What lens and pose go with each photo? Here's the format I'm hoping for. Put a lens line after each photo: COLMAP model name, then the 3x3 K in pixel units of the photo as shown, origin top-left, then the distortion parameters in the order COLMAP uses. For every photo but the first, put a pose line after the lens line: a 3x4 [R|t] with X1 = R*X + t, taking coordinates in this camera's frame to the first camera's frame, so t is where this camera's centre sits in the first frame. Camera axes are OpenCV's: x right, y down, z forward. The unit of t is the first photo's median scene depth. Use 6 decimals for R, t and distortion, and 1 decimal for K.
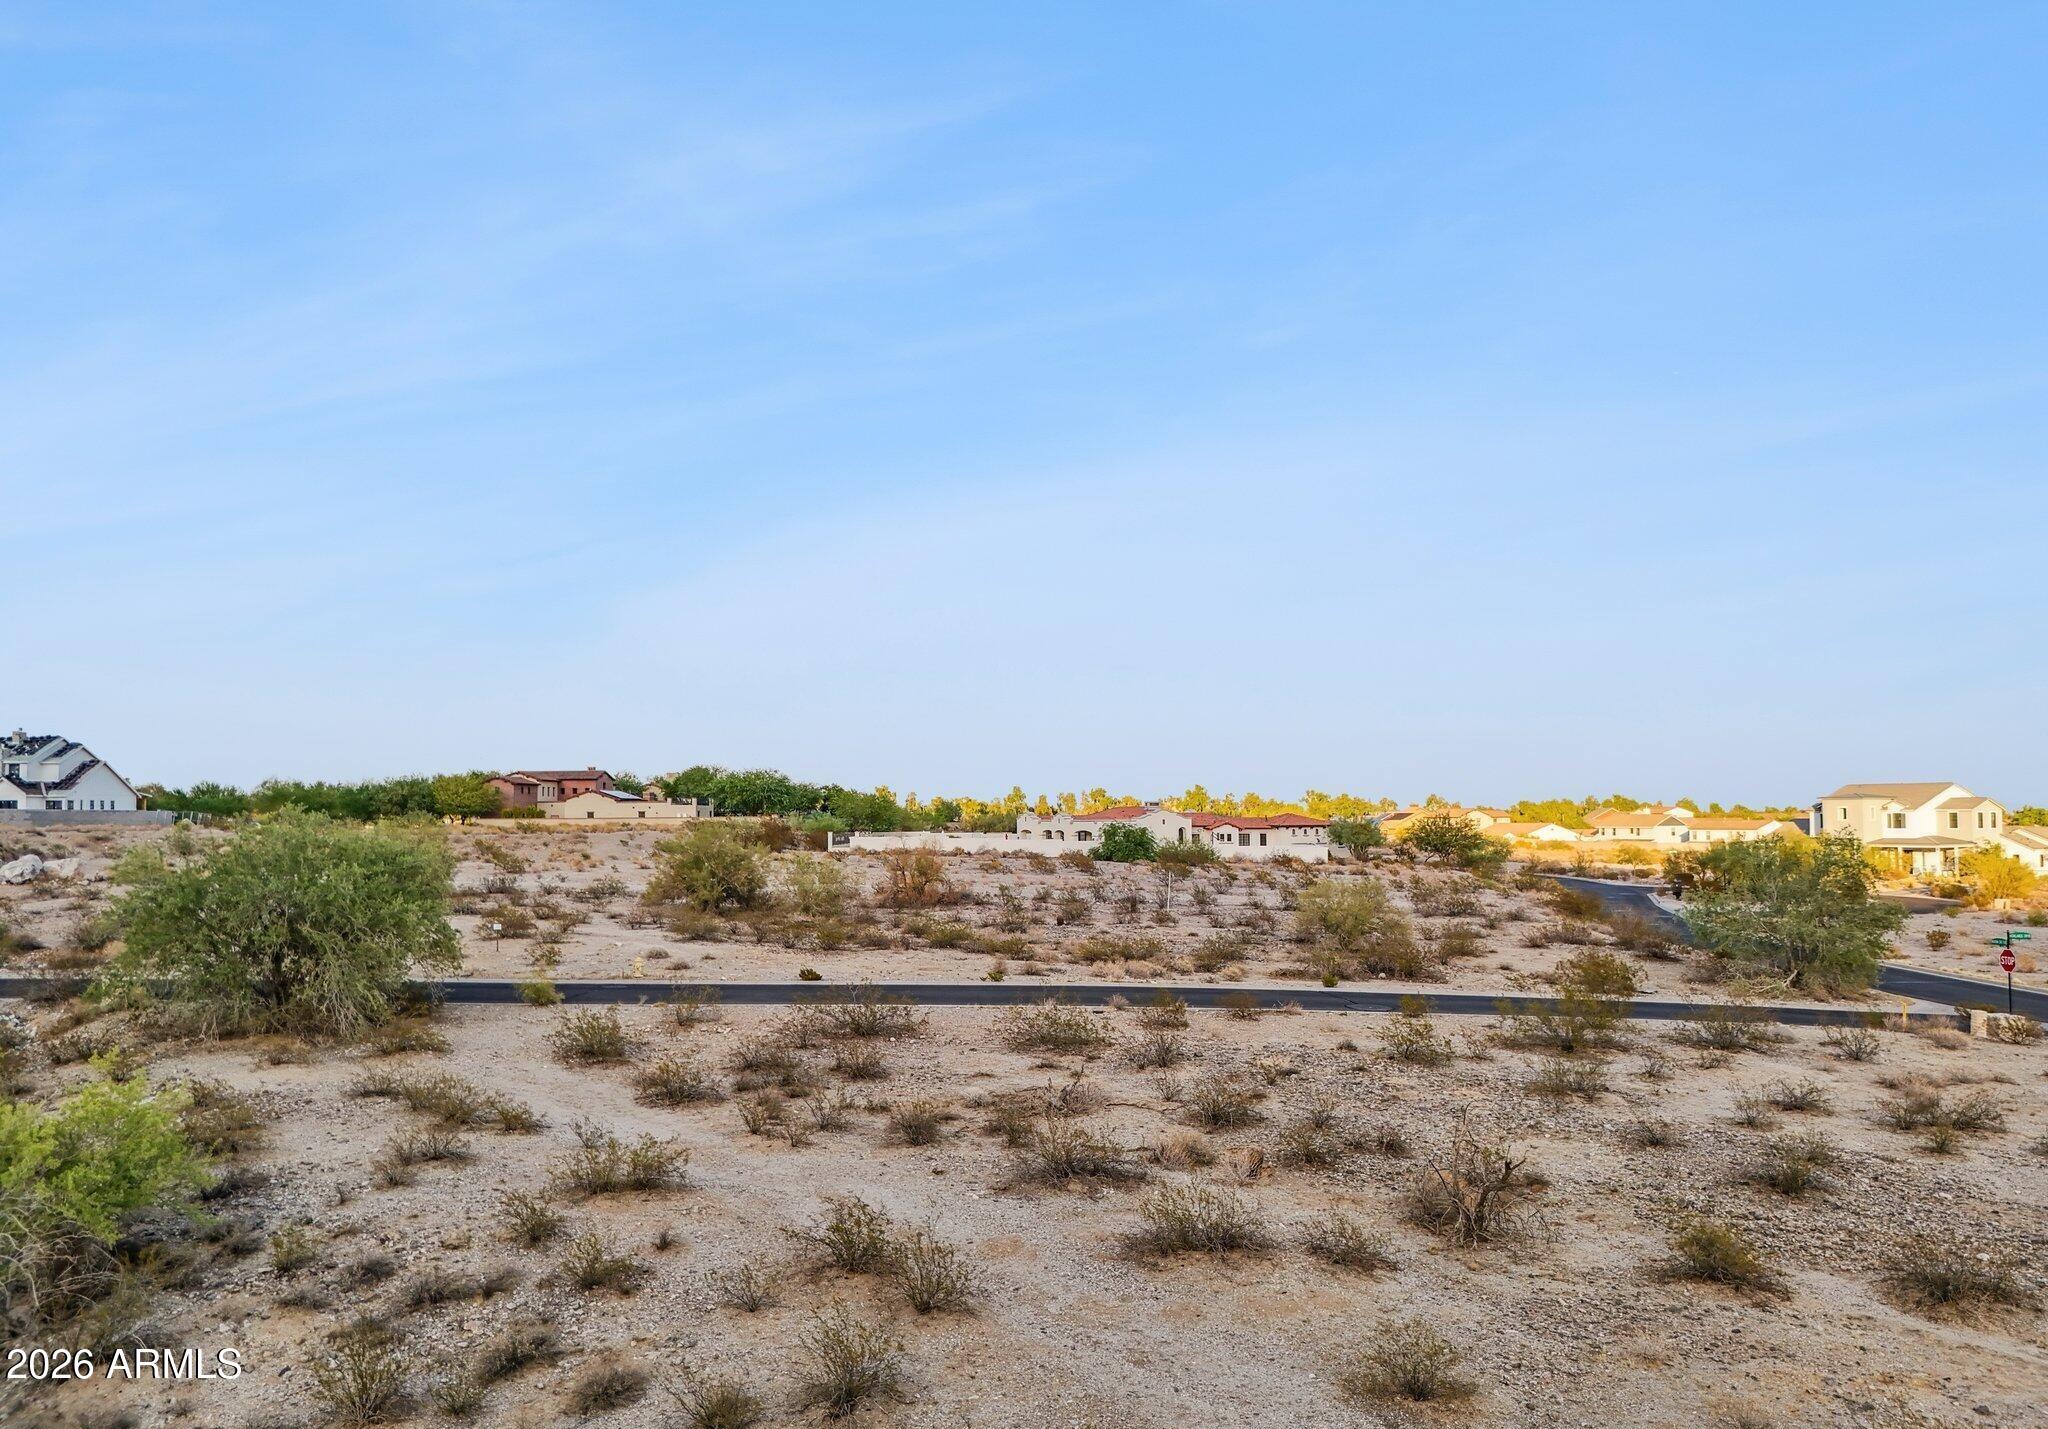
lens RADIAL K [[1528.4, 0, 1028.1], [0, 1528.4, 722.0], [0, 0, 1]] dist [0.080858, -0.088493]
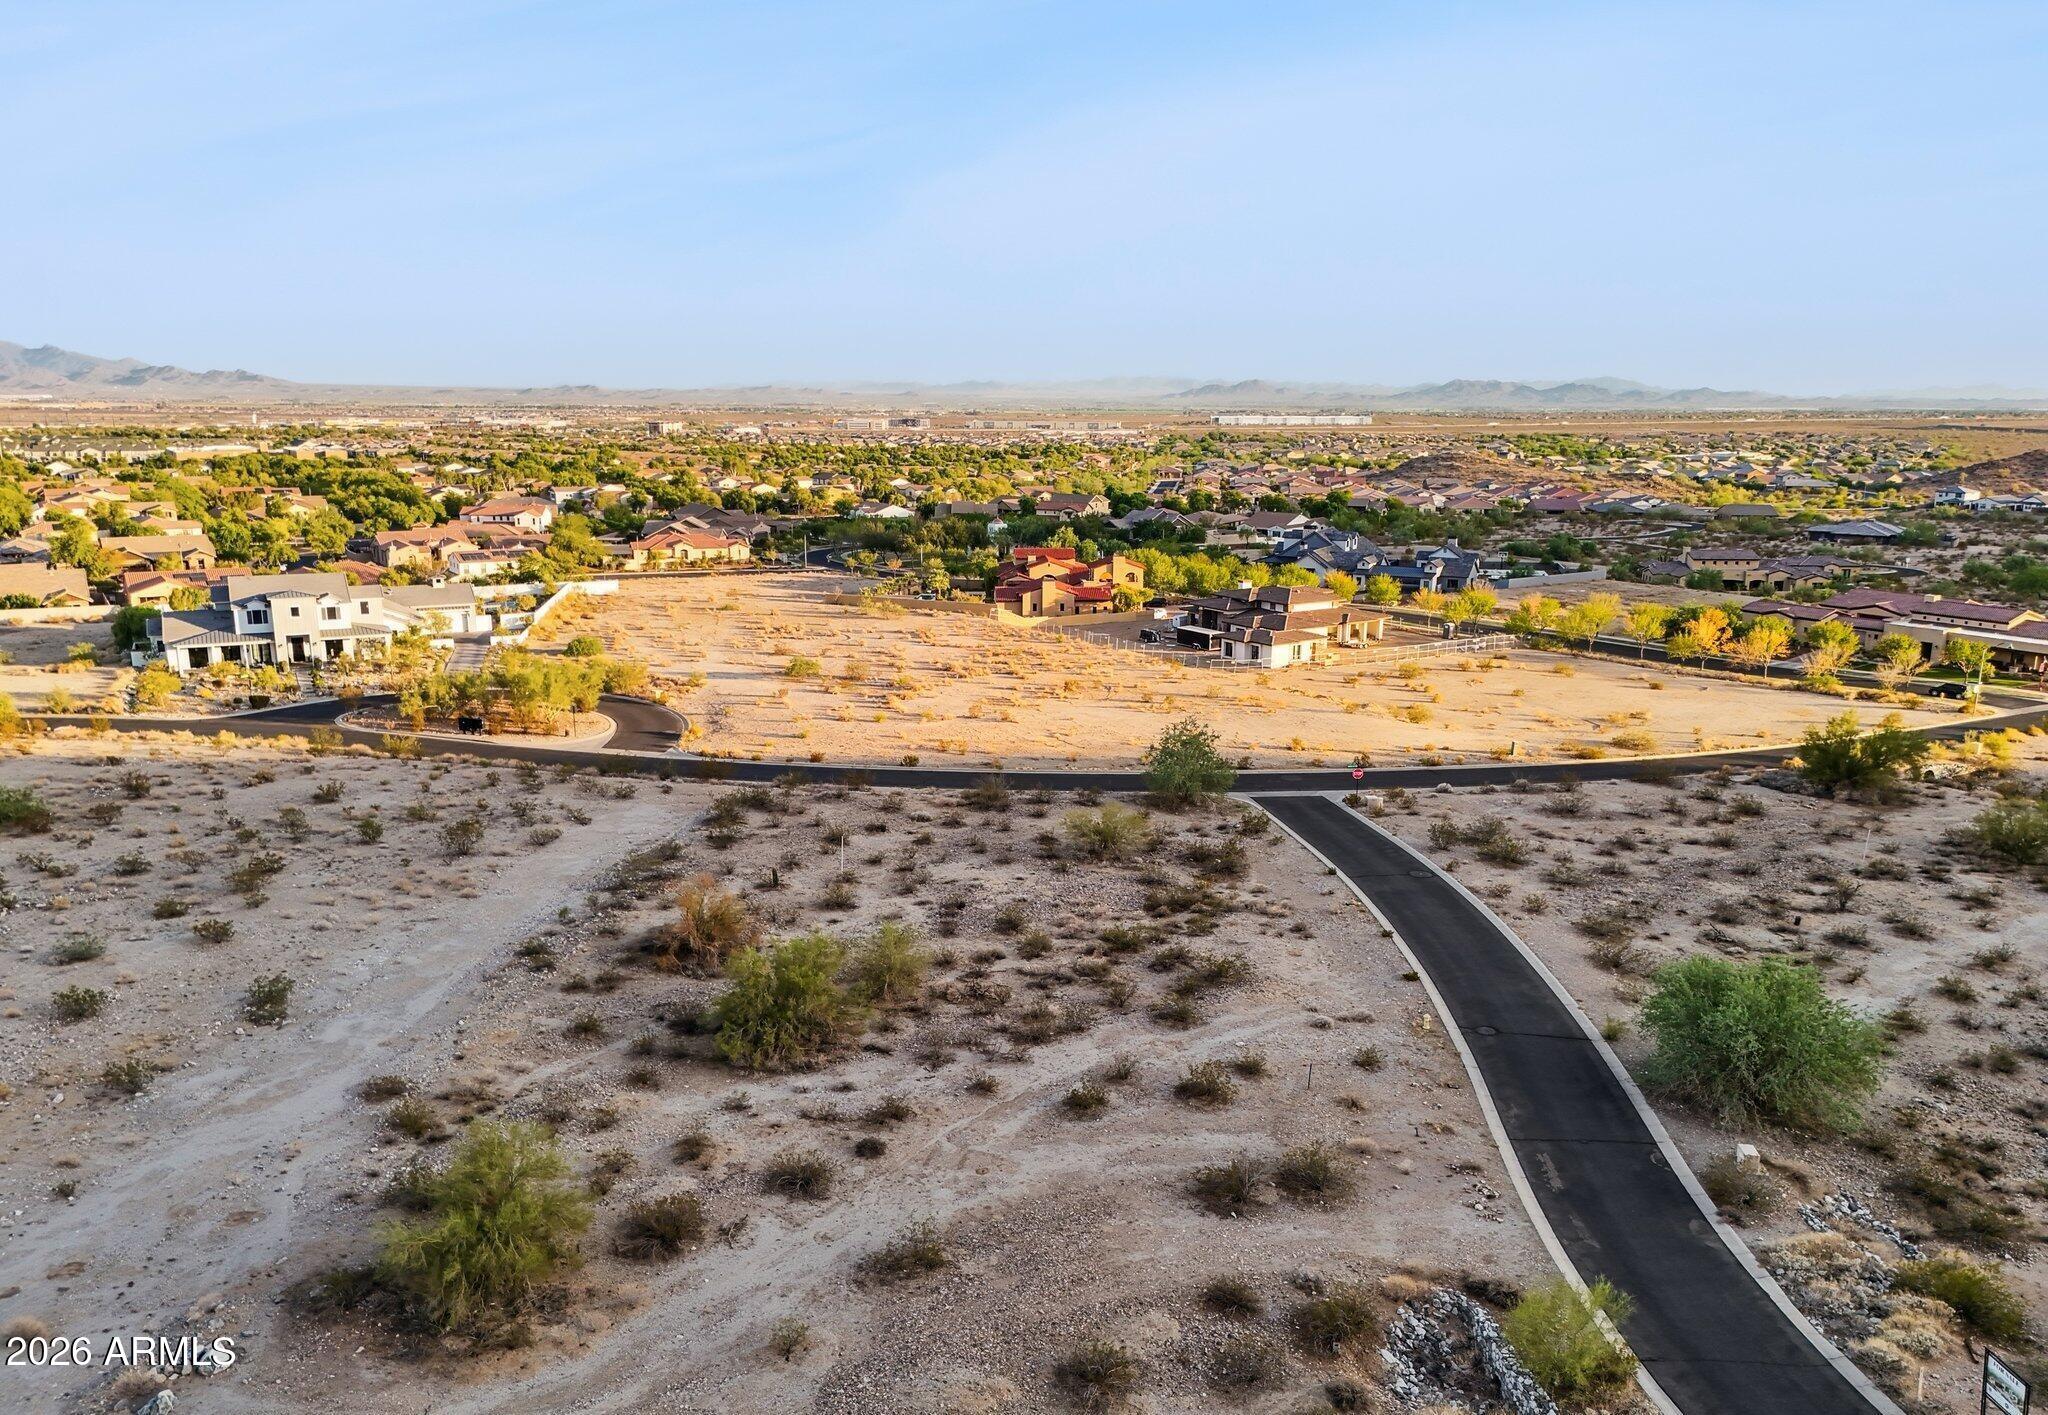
lens RADIAL K [[1528.4, 0, 1022.4], [0, 1528.4, 794.6], [0, 0, 1]] dist [0.080858, -0.088493]
pose [[0.000111, -0.250375, 0.968149, -0.527462], [-0.071182, 0.965691, 0.249747, -0.118752], [-0.997463, -0.068942, -0.017715, 0.495980]]
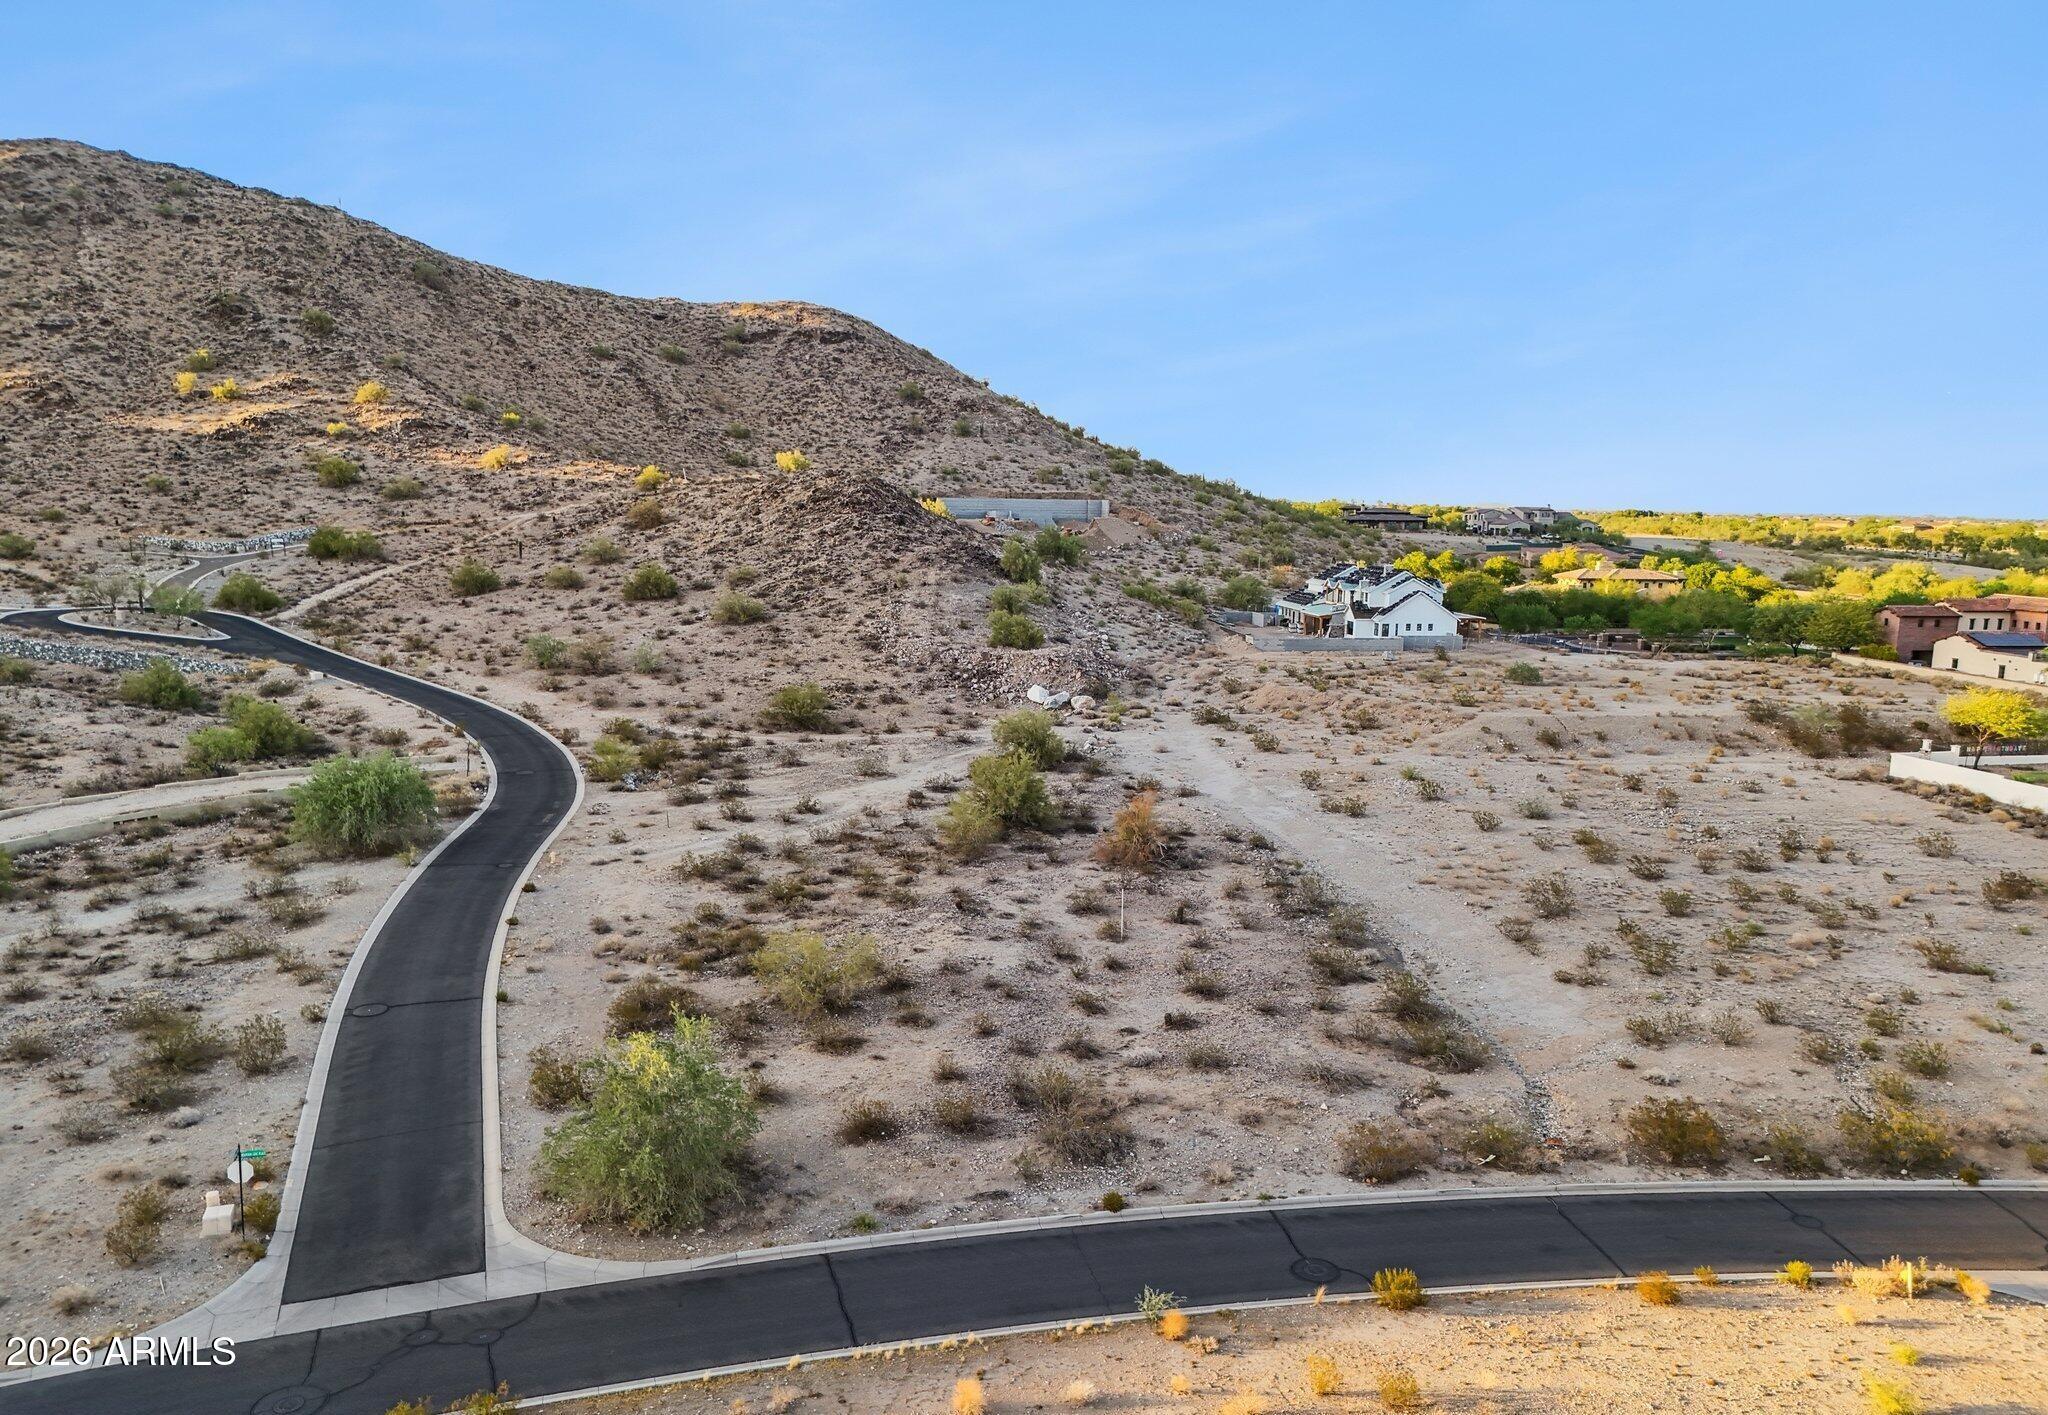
lens RADIAL K [[1528.4, 0, 1021.2], [0, 1528.4, 748.6], [0, 0, 1]] dist [0.080858, -0.088493]
pose [[0.226776, 0.165937, -0.959707, 0.536419], [0.045417, 0.982505, 0.180611, -0.089330], [0.972887, -0.084546, 0.215272, 0.413477]]
